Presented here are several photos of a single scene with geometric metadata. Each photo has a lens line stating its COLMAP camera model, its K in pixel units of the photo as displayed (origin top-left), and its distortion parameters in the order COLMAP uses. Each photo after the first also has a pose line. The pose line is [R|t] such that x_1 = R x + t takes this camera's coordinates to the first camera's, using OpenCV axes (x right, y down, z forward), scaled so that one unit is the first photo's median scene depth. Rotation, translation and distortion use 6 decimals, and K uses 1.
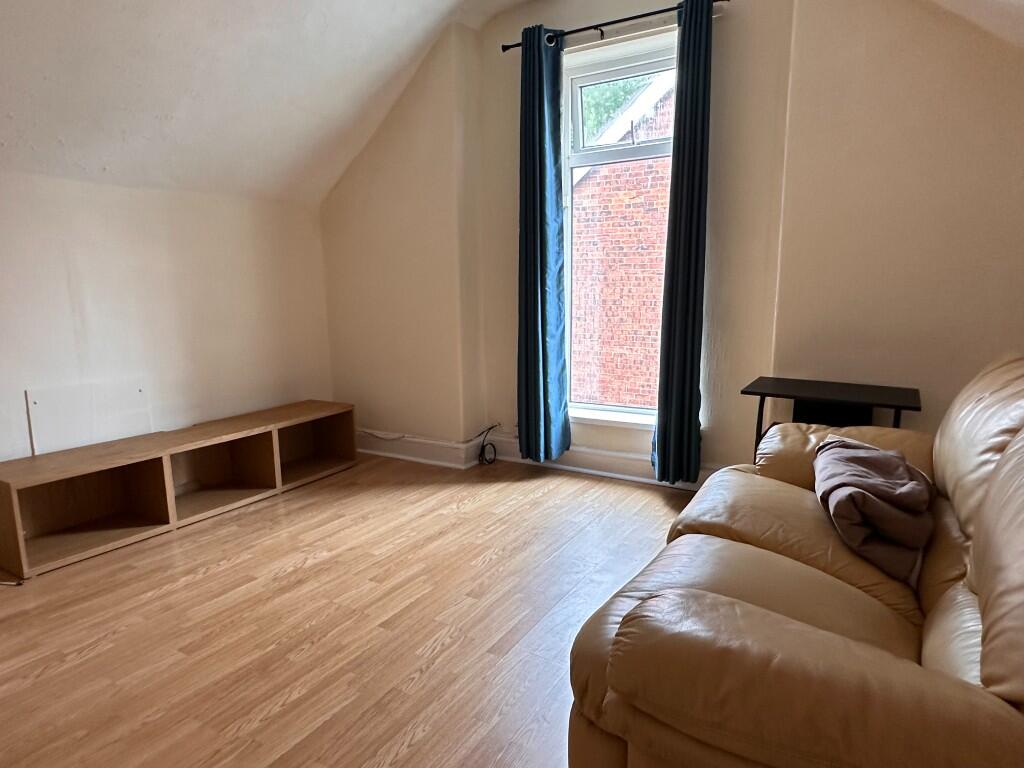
lens RADIAL K [[626.5, 0, 512.9], [0, 626.5, 387.6], [0, 0, 1]] dist [-0.000225, -0.002378]
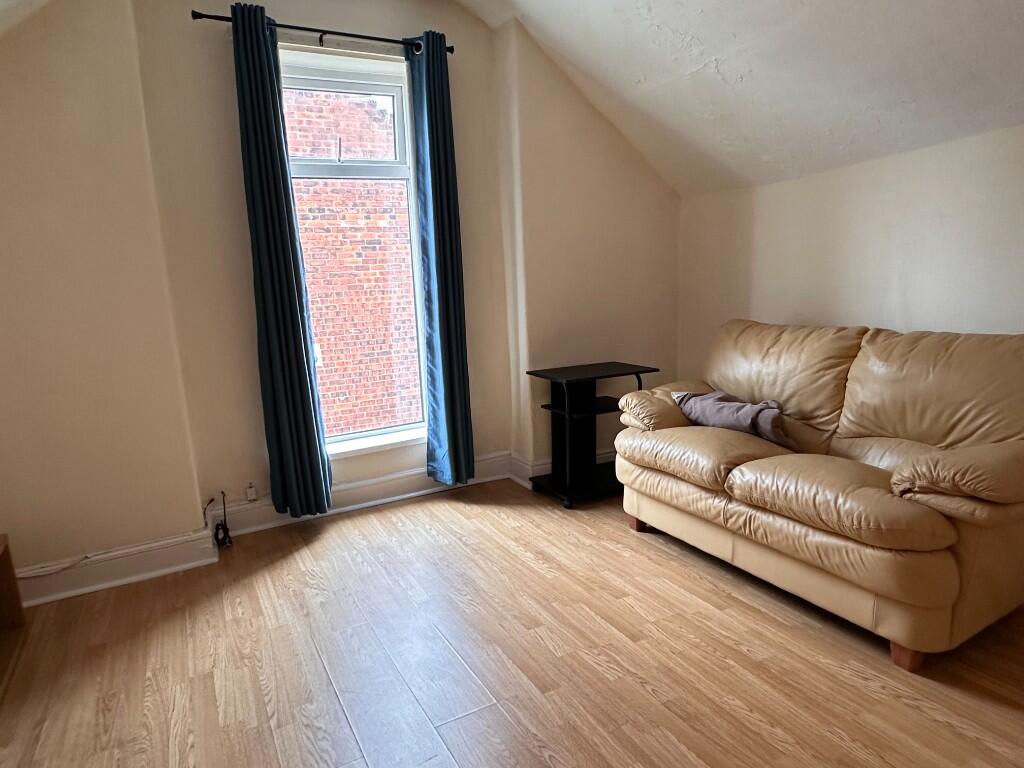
lens RADIAL K [[626.5, 0, 512.4], [0, 626.5, 383.1], [0, 0, 1]] dist [-0.000225, -0.002378]
pose [[0.507507, -0.155631, 0.847476, -0.570419], [0.188867, 0.979727, 0.066815, -0.070298], [-0.840694, 0.126151, 0.526612, 0.324855]]
